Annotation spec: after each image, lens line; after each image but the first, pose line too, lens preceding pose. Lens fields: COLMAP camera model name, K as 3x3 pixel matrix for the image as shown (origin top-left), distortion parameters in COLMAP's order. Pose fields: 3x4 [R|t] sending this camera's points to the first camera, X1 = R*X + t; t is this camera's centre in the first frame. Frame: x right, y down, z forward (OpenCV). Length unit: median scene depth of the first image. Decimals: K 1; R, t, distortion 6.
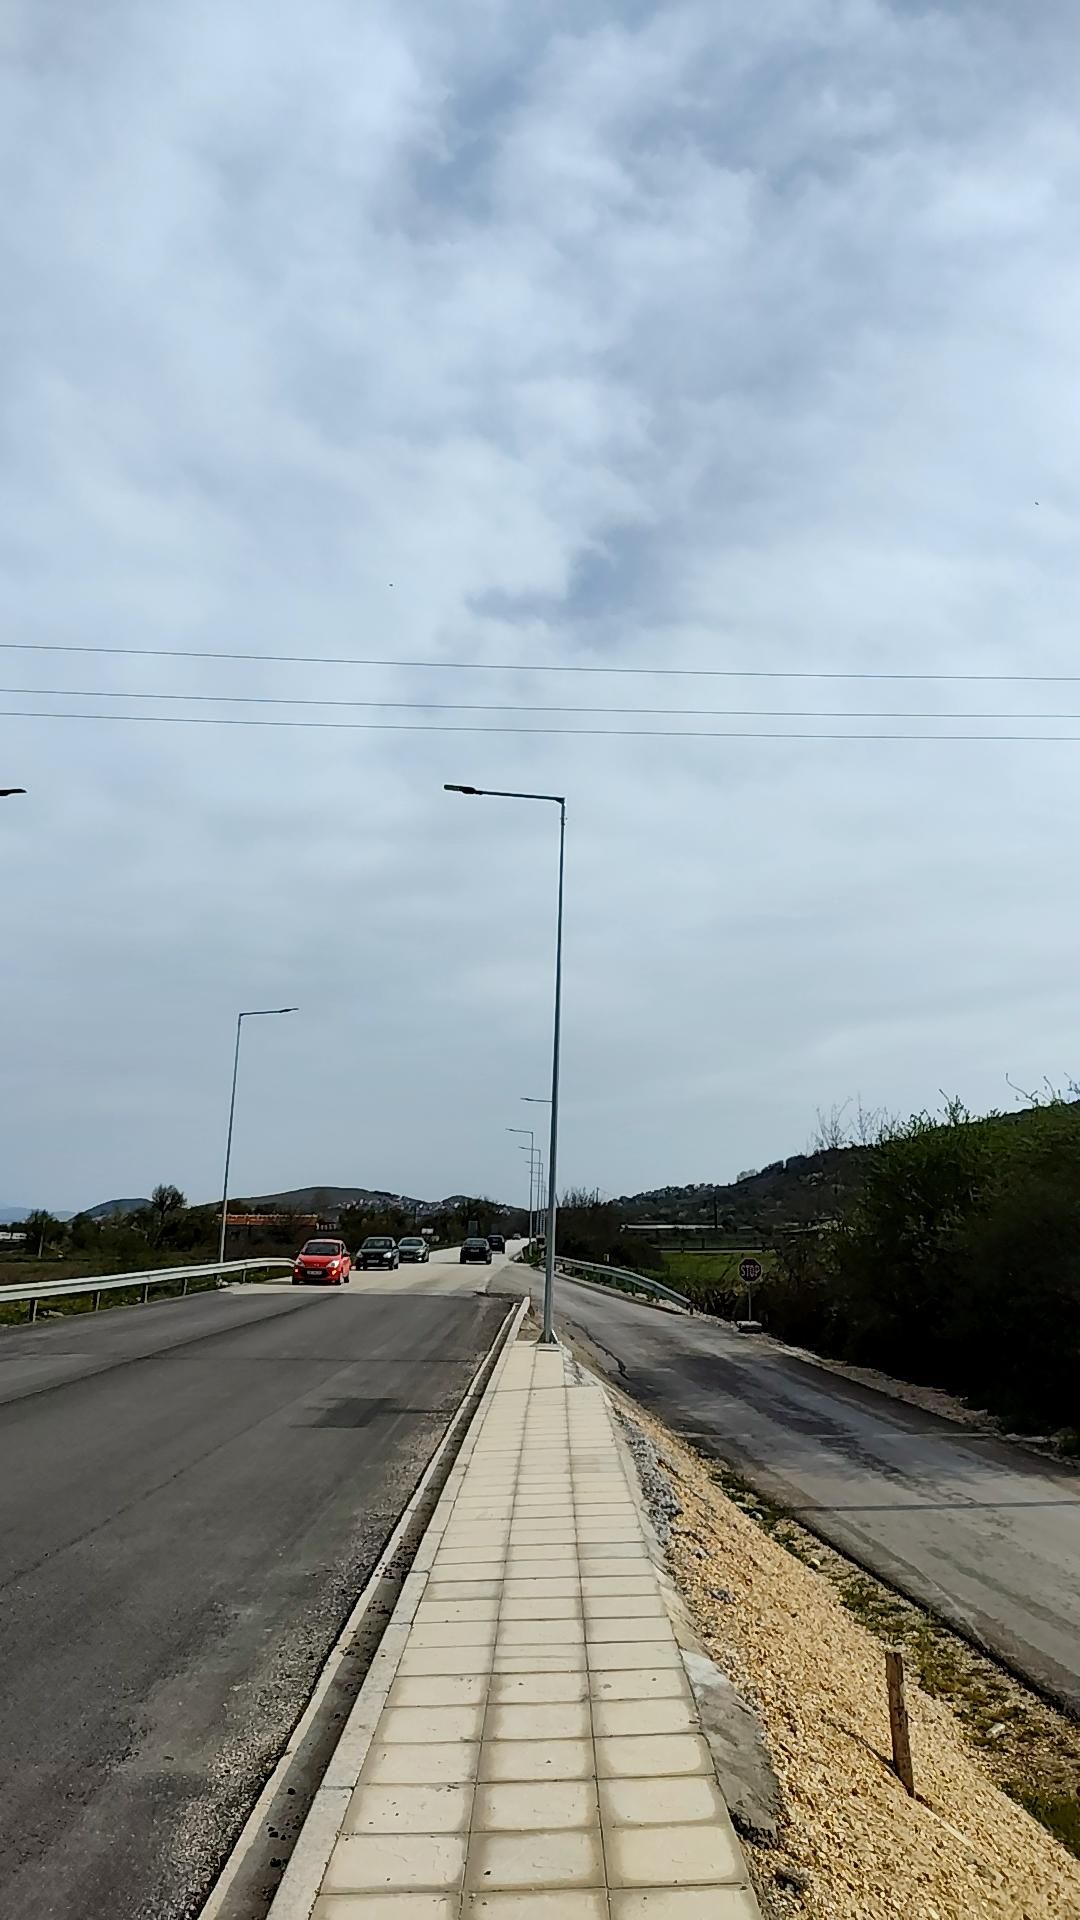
lens RADIAL K [[1364.1, 0, 562.3], [0, 1364.1, 951.3], [0, 0, 1]] dist [0.113477, -0.184295]
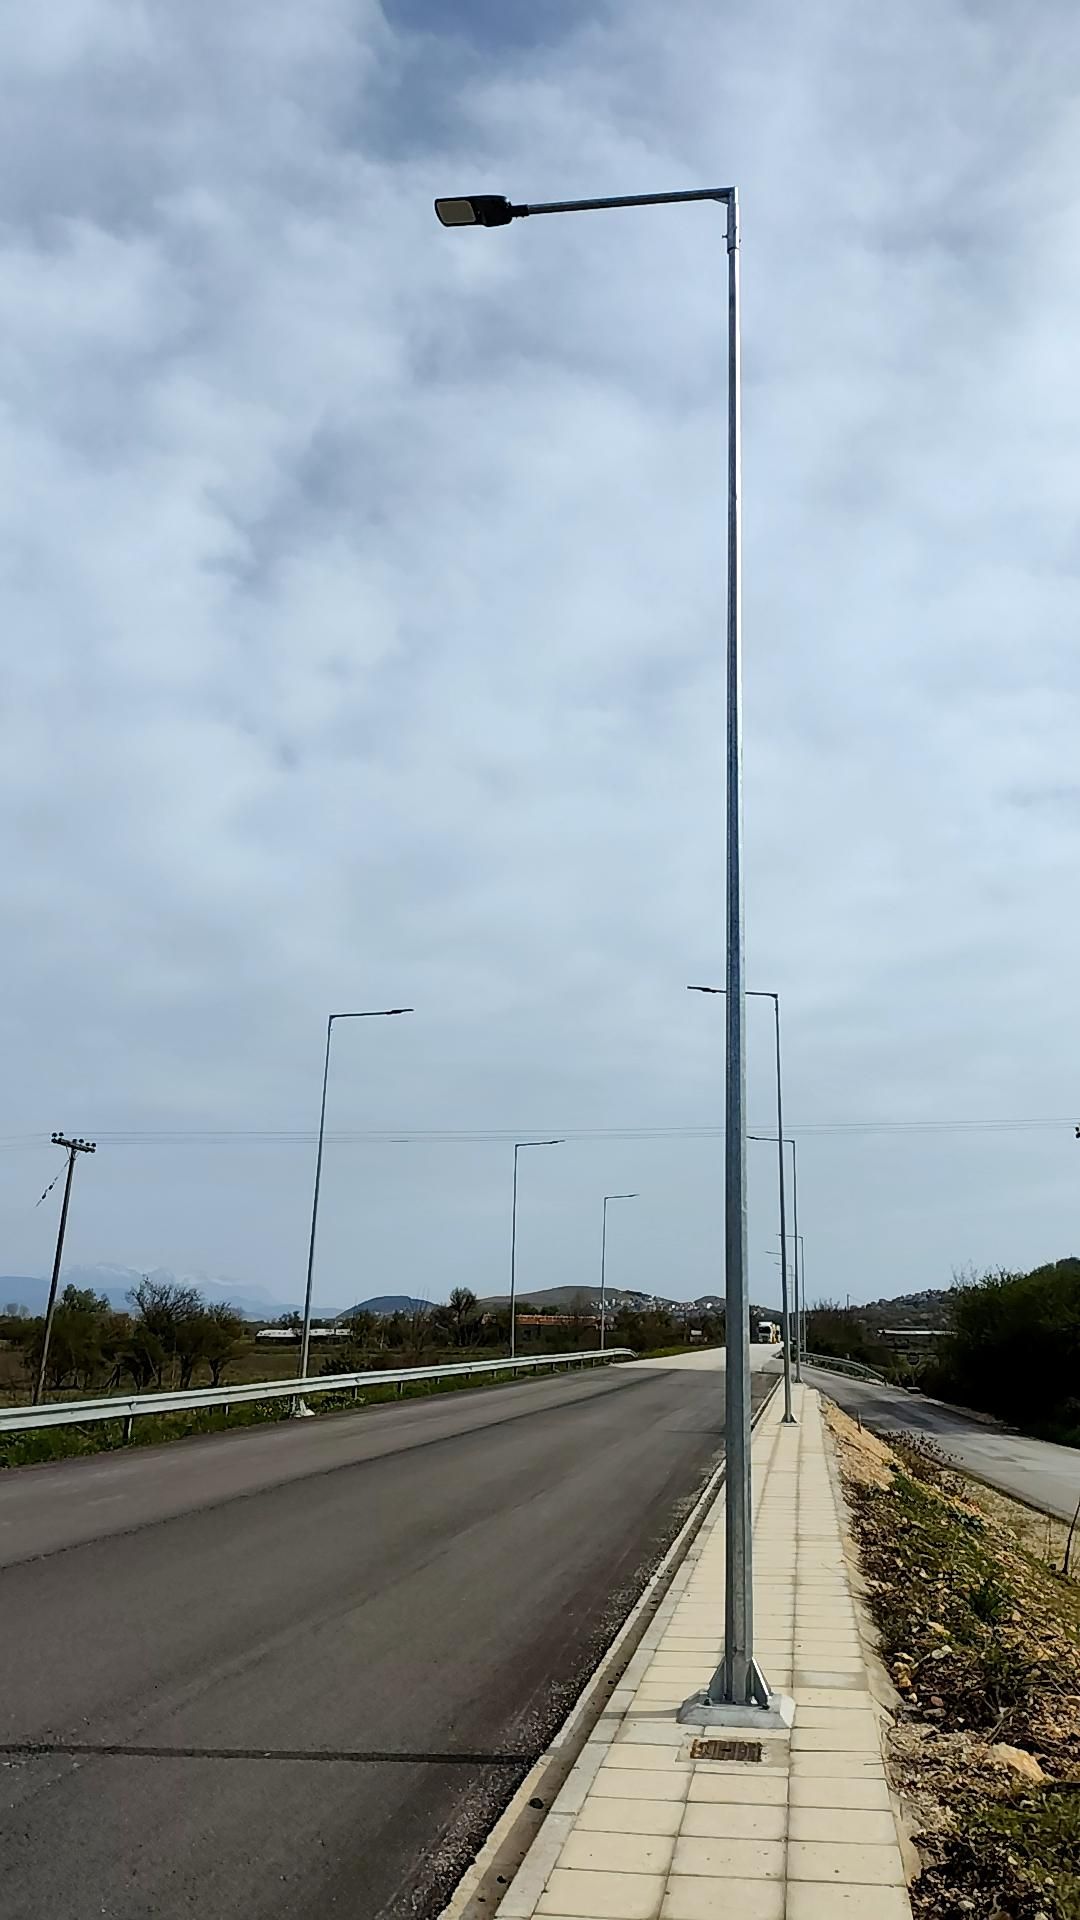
lens RADIAL K [[1364.1, 0, 562.3], [0, 1364.1, 951.3], [0, 0, 1]] dist [0.113477, -0.184295]
pose [[0.984107, -0.037984, -0.173467, 0.008120], [0.025903, 0.997112, -0.071387, -0.085674], [0.175677, 0.065759, 0.982249, -0.419343]]
